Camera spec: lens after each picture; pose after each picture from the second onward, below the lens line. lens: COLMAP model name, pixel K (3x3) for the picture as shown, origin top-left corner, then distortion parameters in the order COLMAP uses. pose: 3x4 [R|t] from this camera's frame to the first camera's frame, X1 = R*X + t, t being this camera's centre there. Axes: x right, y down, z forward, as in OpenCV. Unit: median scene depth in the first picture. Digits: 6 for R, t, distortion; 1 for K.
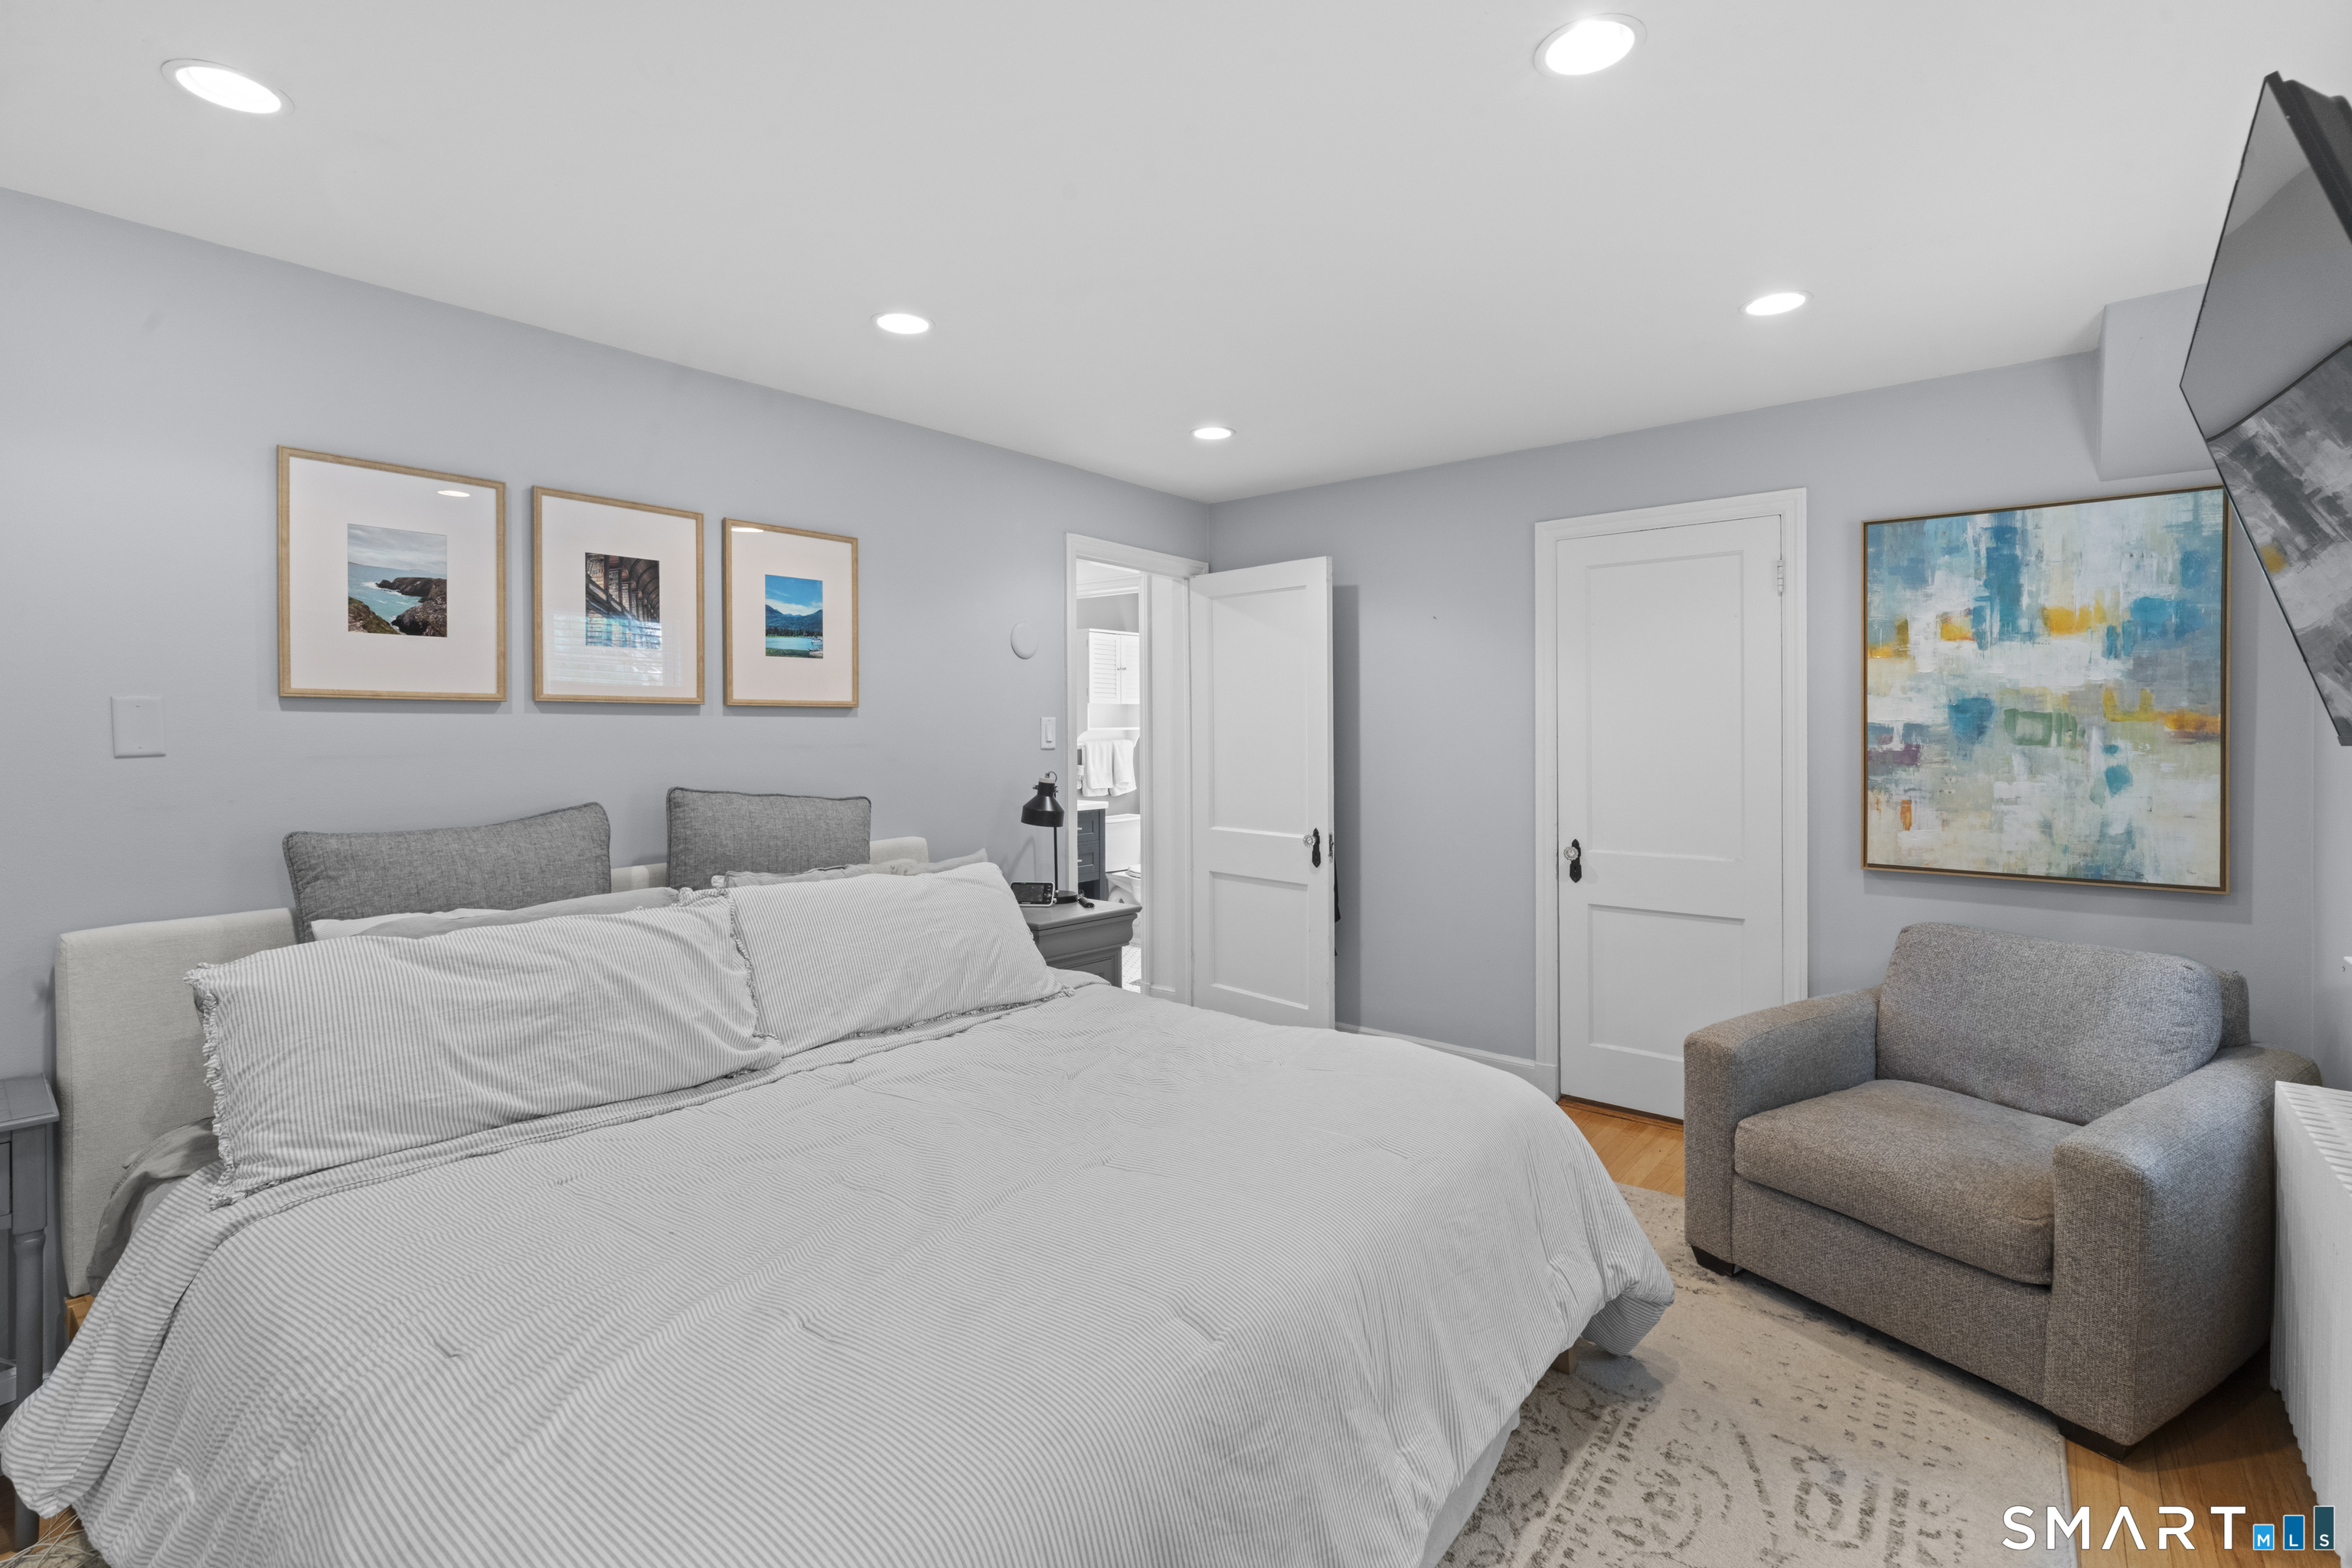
lens RADIAL K [[1093.2, 0, 1175.4], [0, 1093.2, 735.2], [0, 0, 1]] dist [-0.000296, -0.000367]
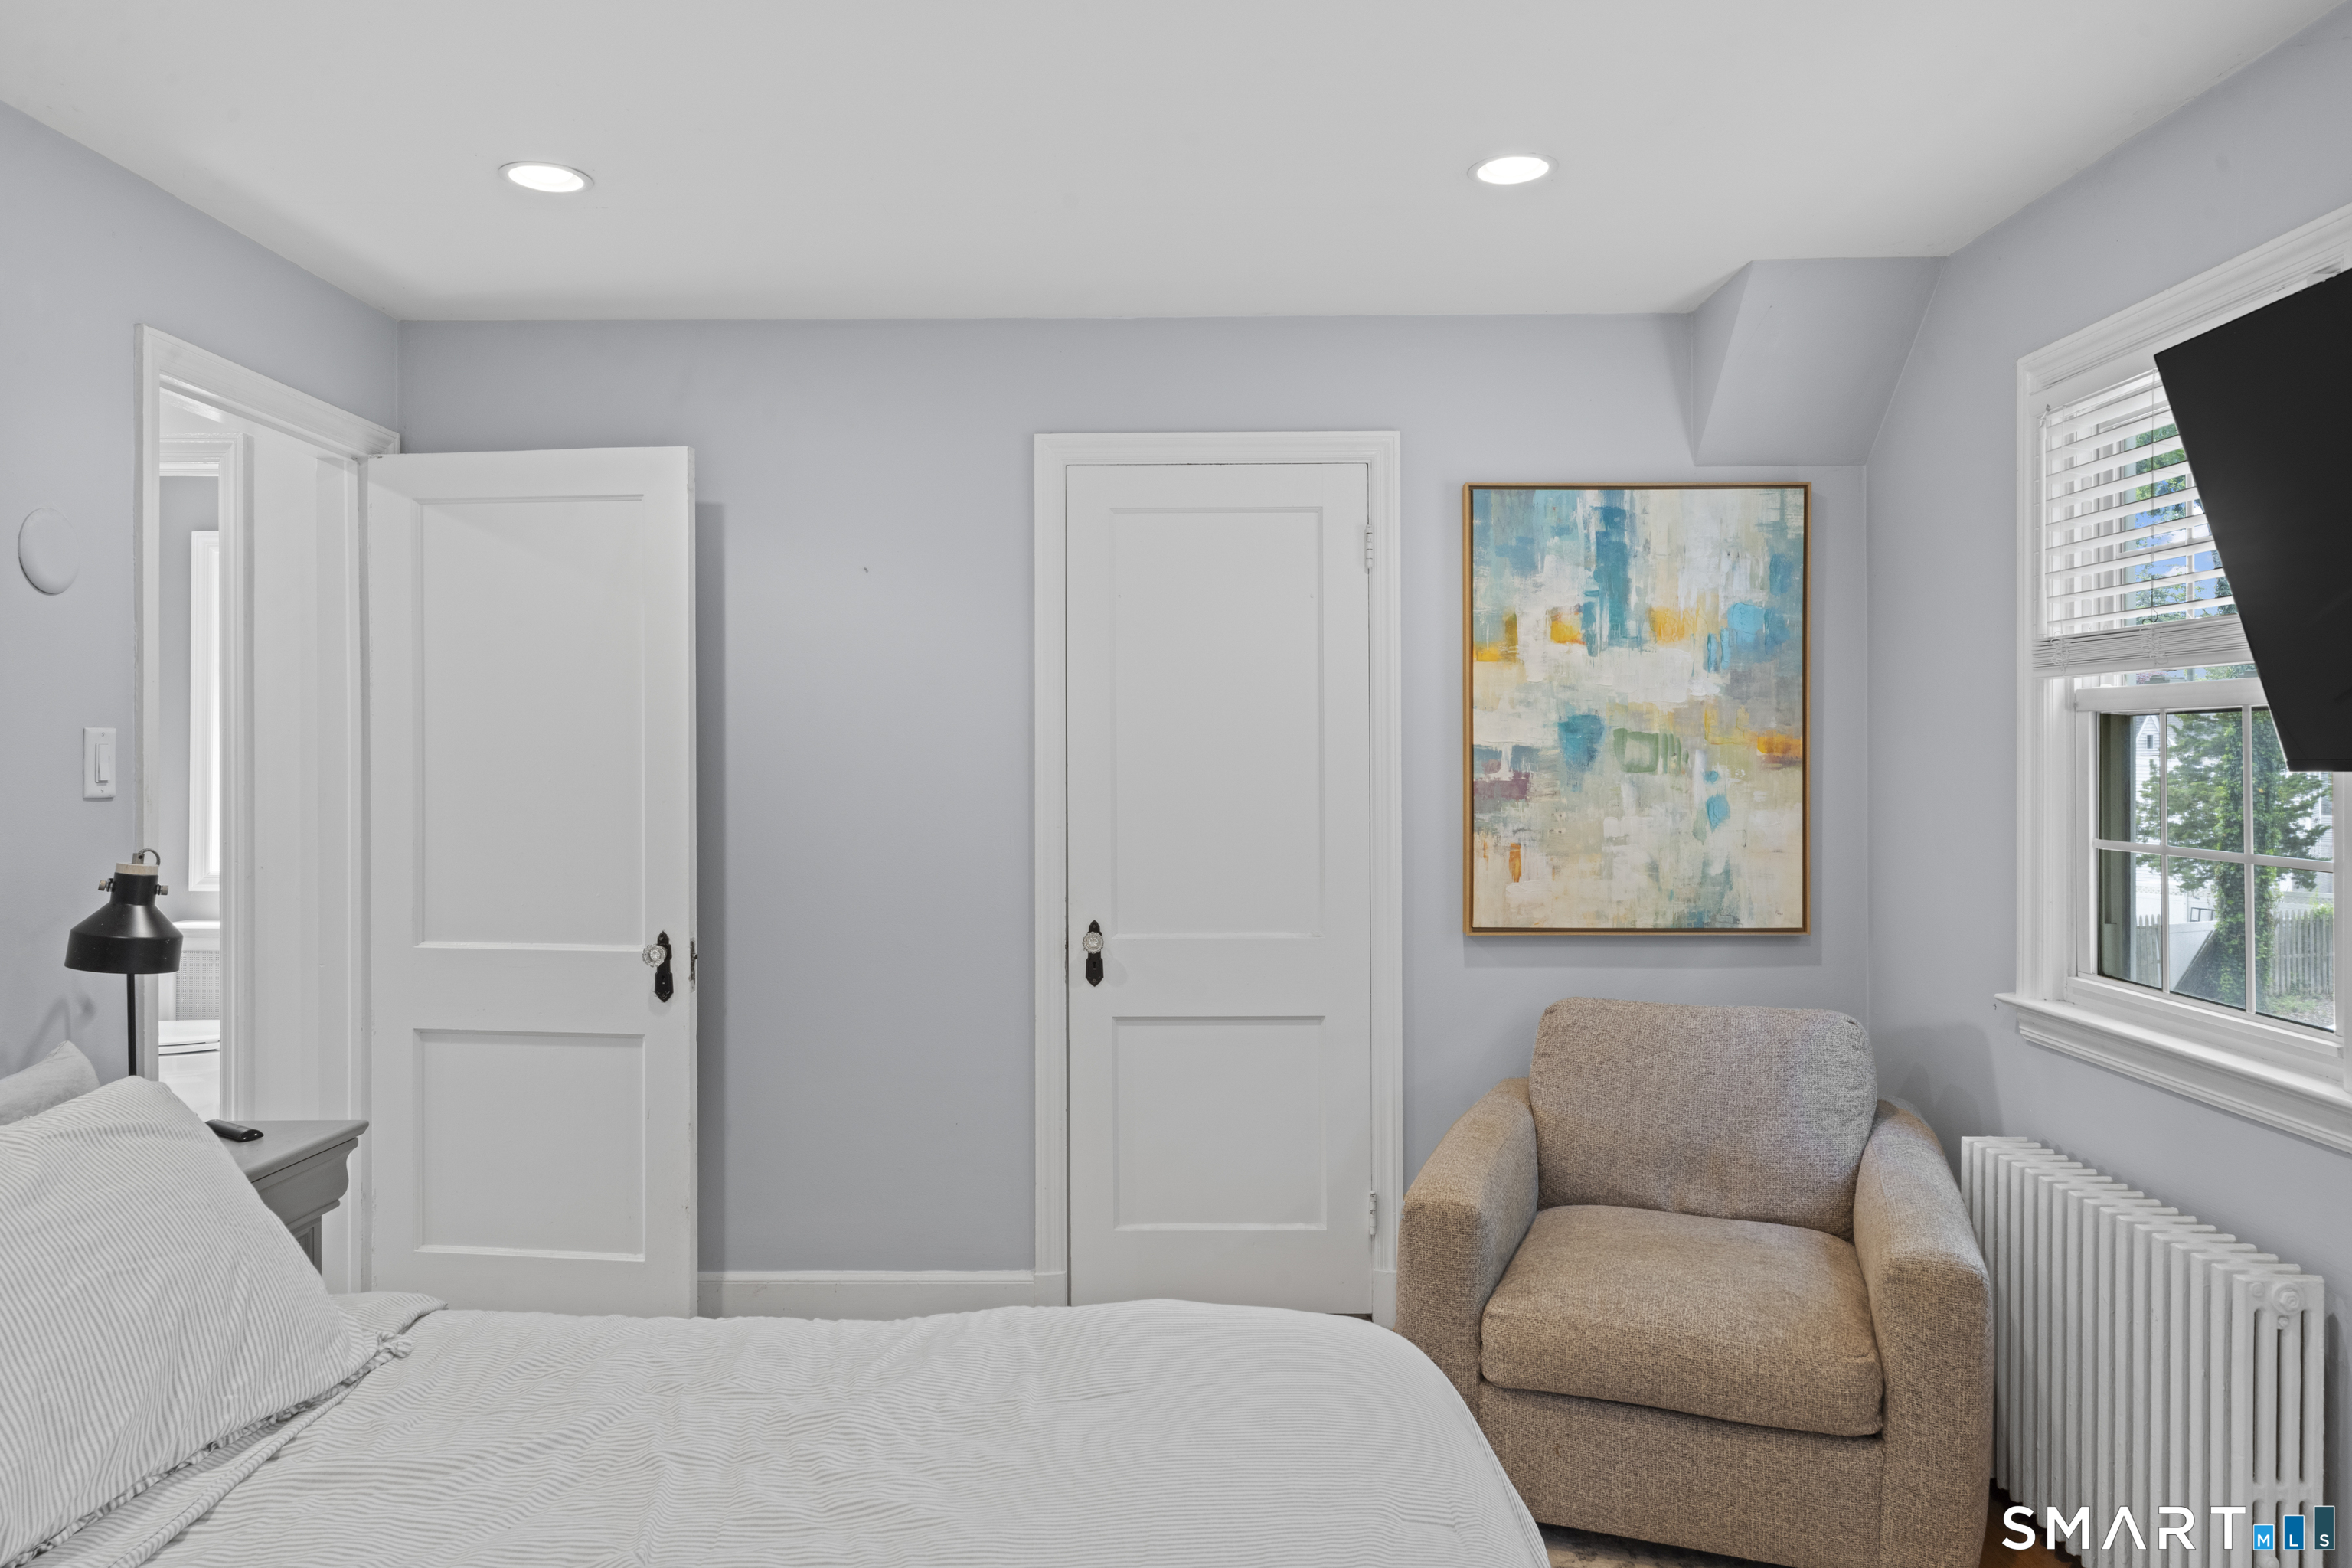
lens RADIAL K [[1578.8, 0, 1179.1], [0, 1578.8, 744.7], [0, 0, 1]] dist [0.001211, -0.000426]
pose [[0.769914, 0.003618, 0.638137, -0.253688], [0.004317, 0.999932, -0.010878, -0.000358], [-0.638133, 0.011130, 0.769846, 0.293317]]
